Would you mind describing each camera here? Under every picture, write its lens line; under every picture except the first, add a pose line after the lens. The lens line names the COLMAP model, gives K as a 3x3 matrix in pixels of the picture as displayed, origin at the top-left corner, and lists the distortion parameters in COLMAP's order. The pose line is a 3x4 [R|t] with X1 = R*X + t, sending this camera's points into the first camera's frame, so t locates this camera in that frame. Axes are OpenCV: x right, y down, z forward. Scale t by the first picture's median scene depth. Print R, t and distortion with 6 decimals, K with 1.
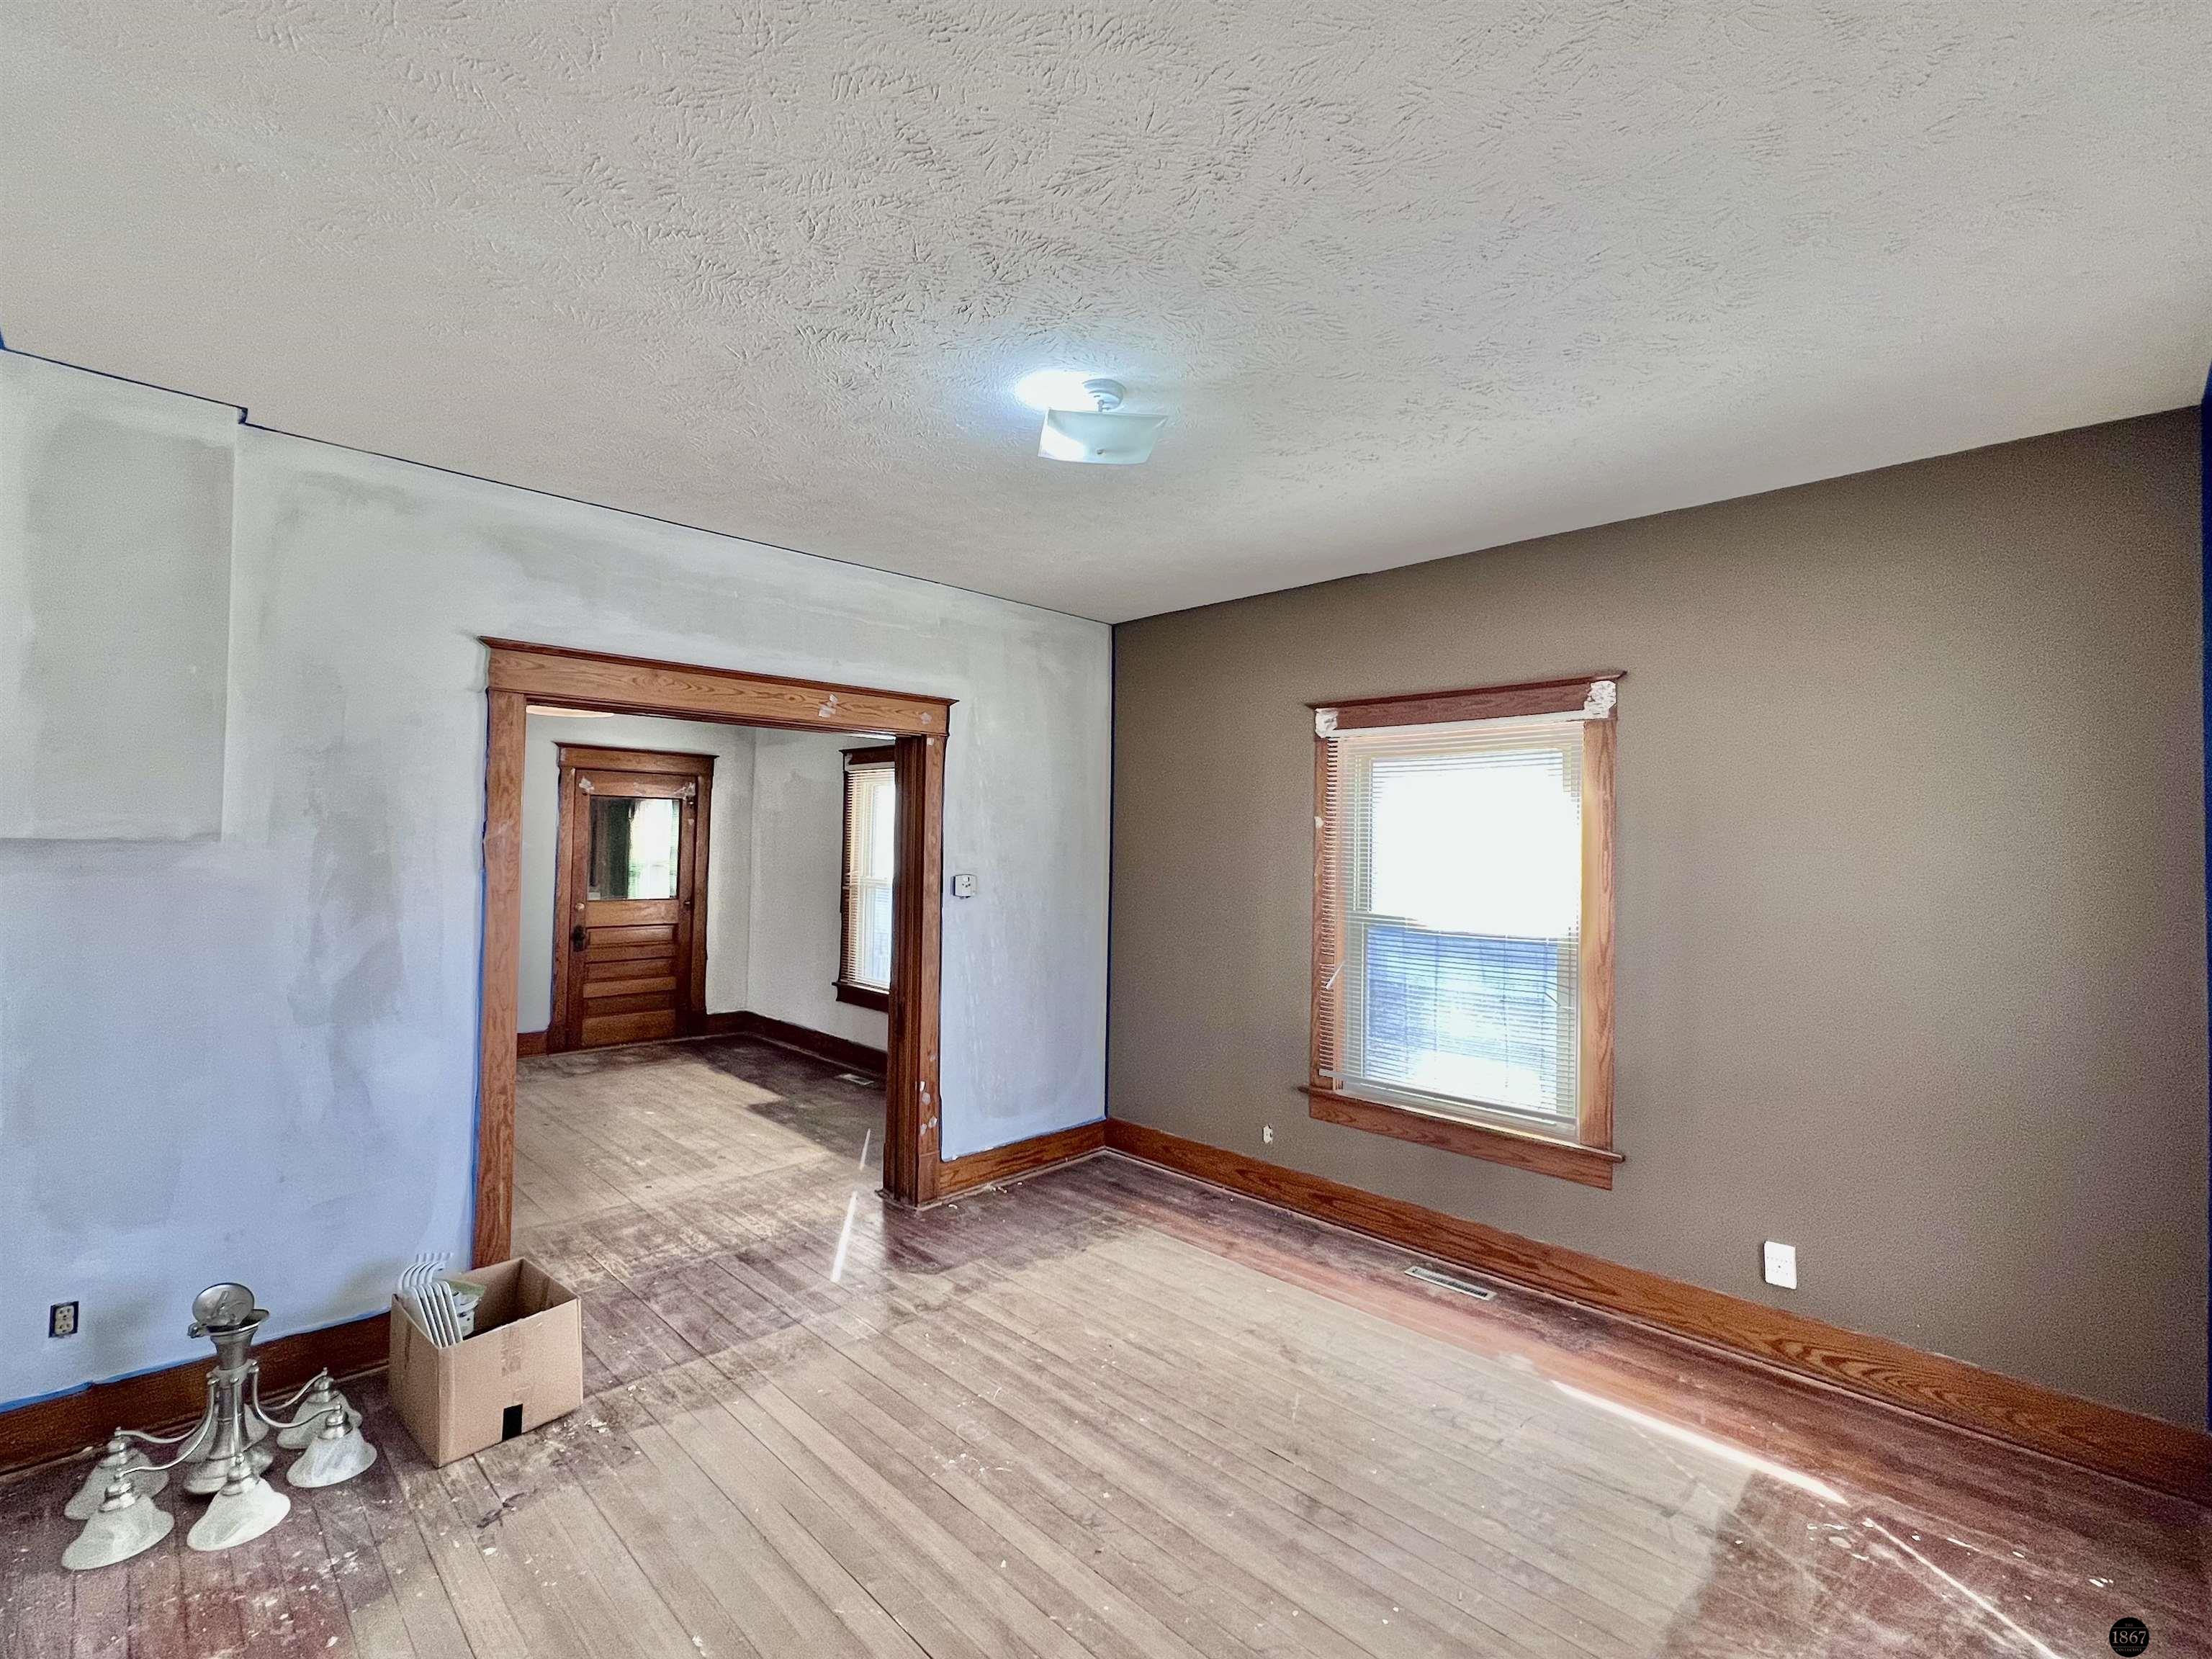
lens RADIAL K [[985.0, 0, 1106.0], [0, 985.0, 829.5], [0, 0, 1]] dist [-0.003485, -0.000498]
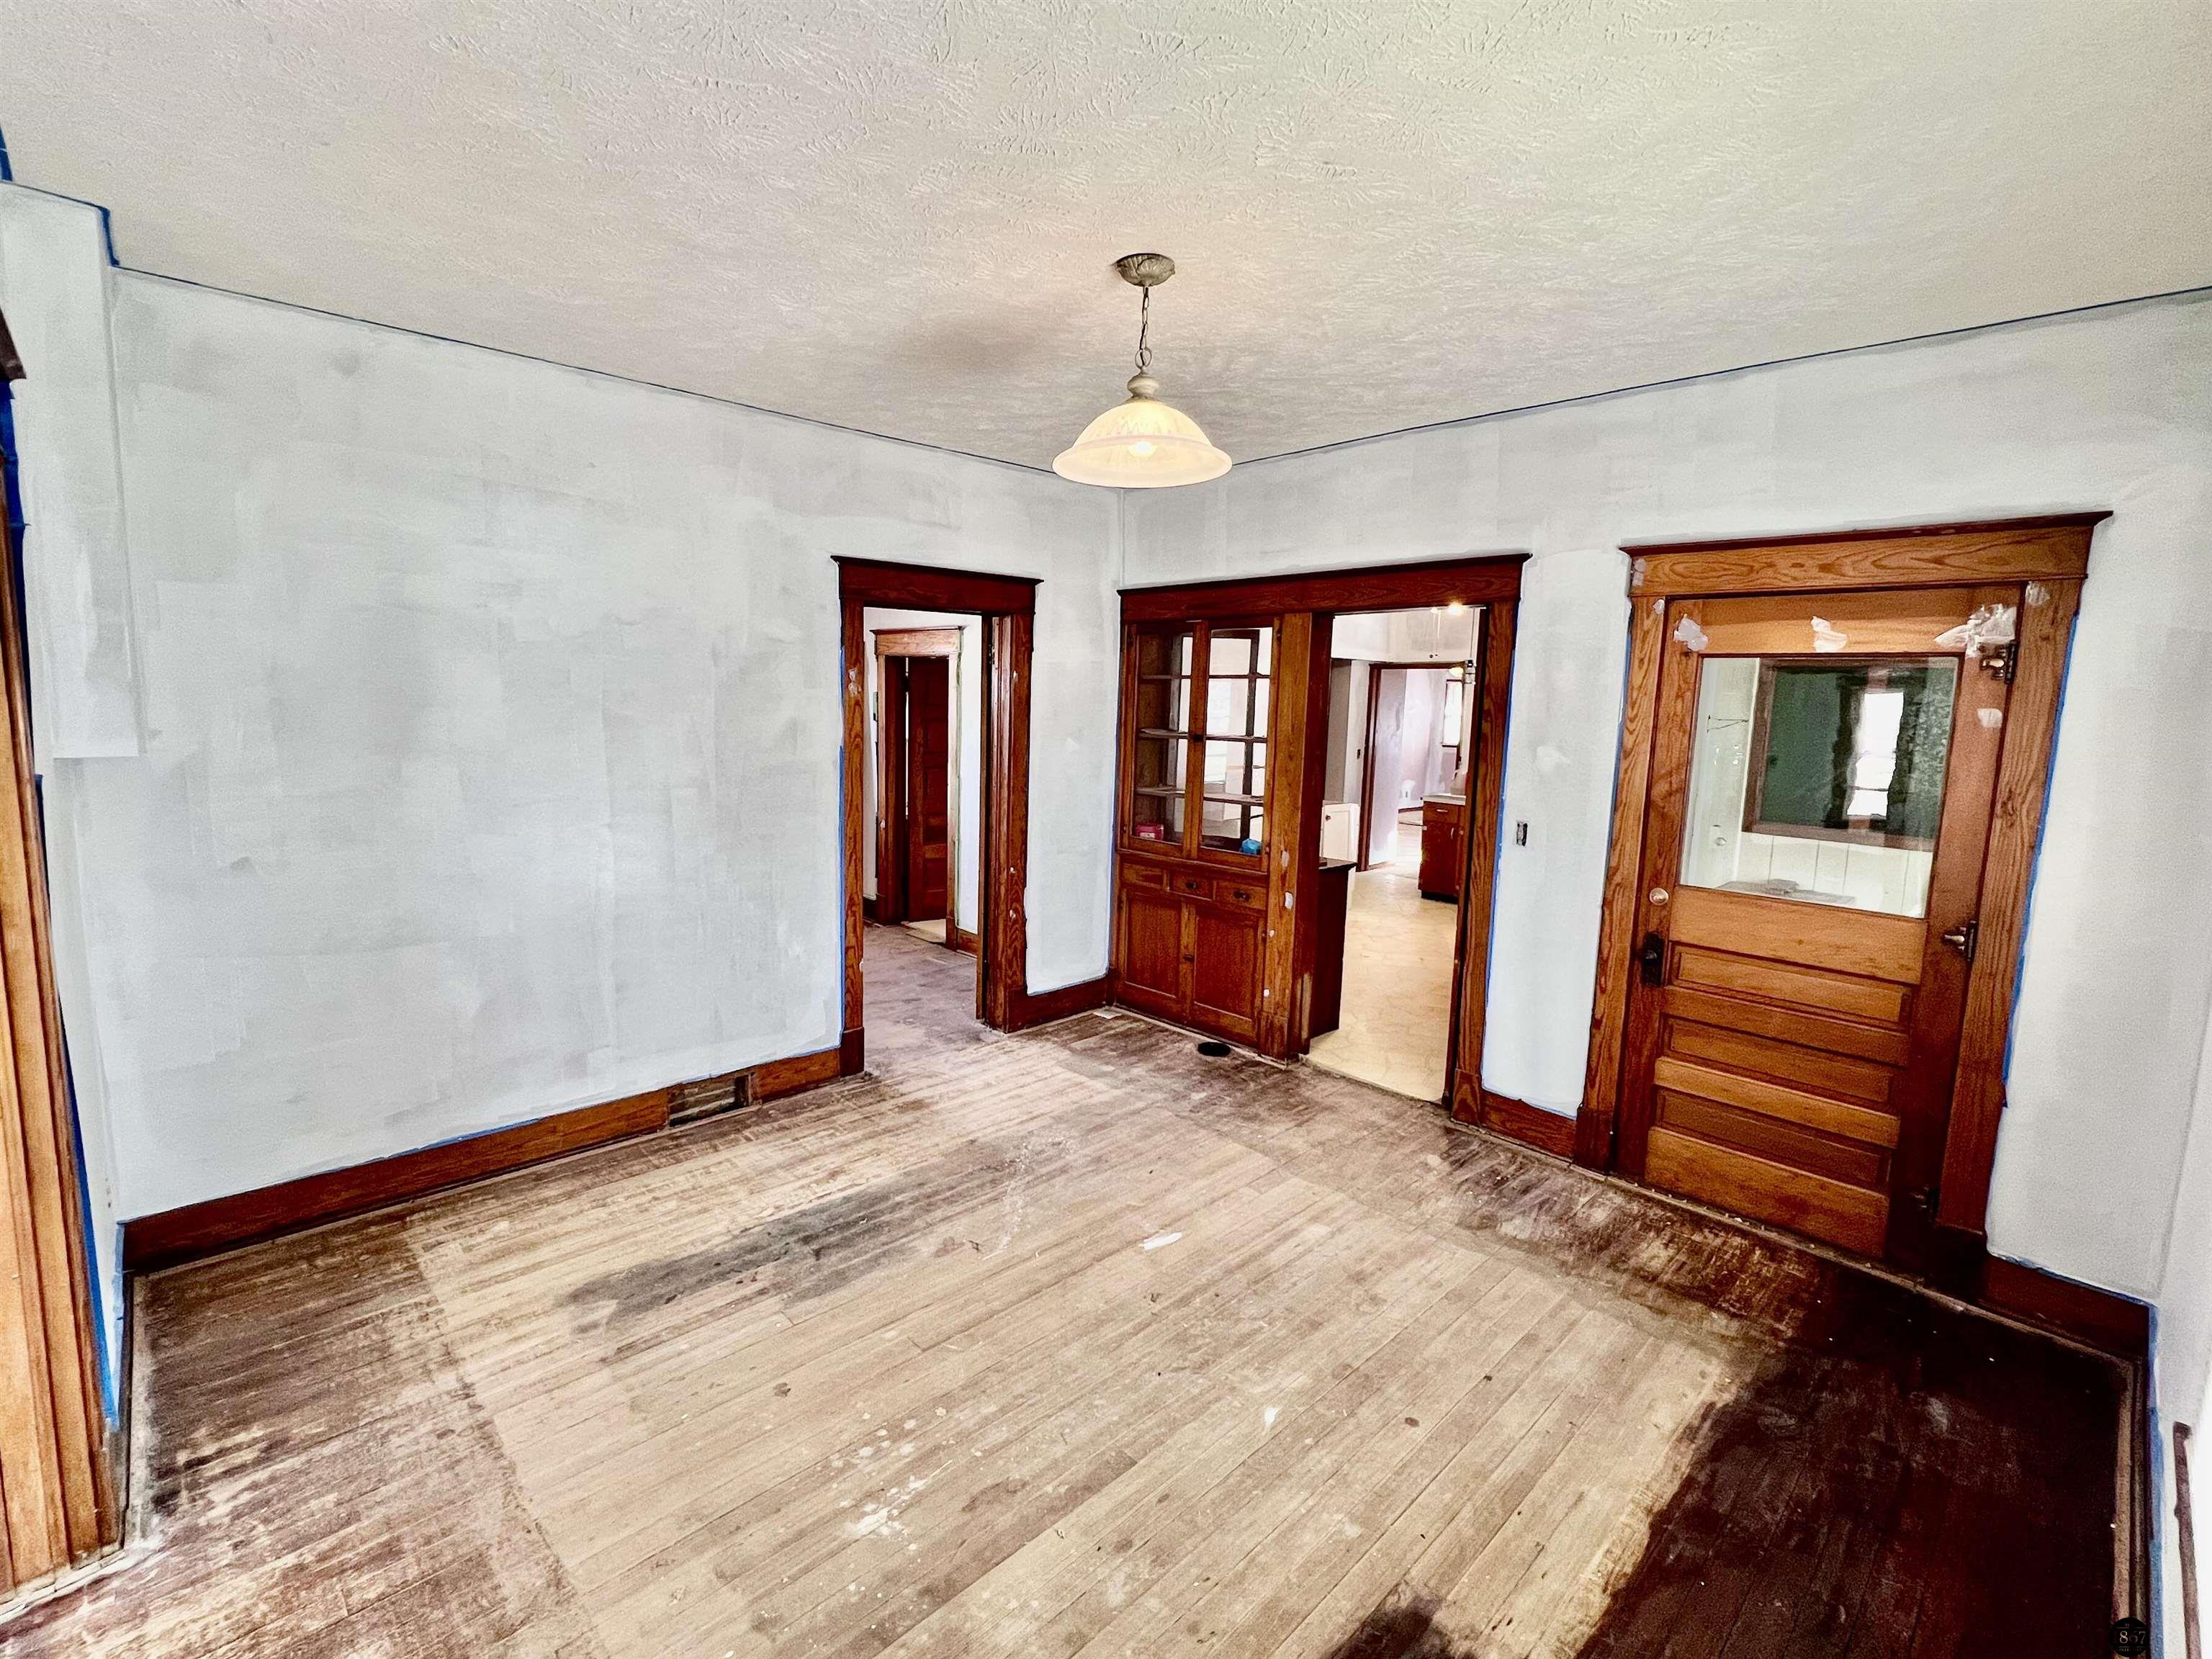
lens RADIAL K [[985.0, 0, 1106.0], [0, 985.0, 829.5], [0, 0, 1]] dist [-0.003485, -0.000498]
pose [[-0.020249, 0.116064, -0.993035, -0.061667], [-0.019619, 0.993002, 0.116460, -0.003000], [0.999602, 0.021841, -0.017830, 0.734732]]
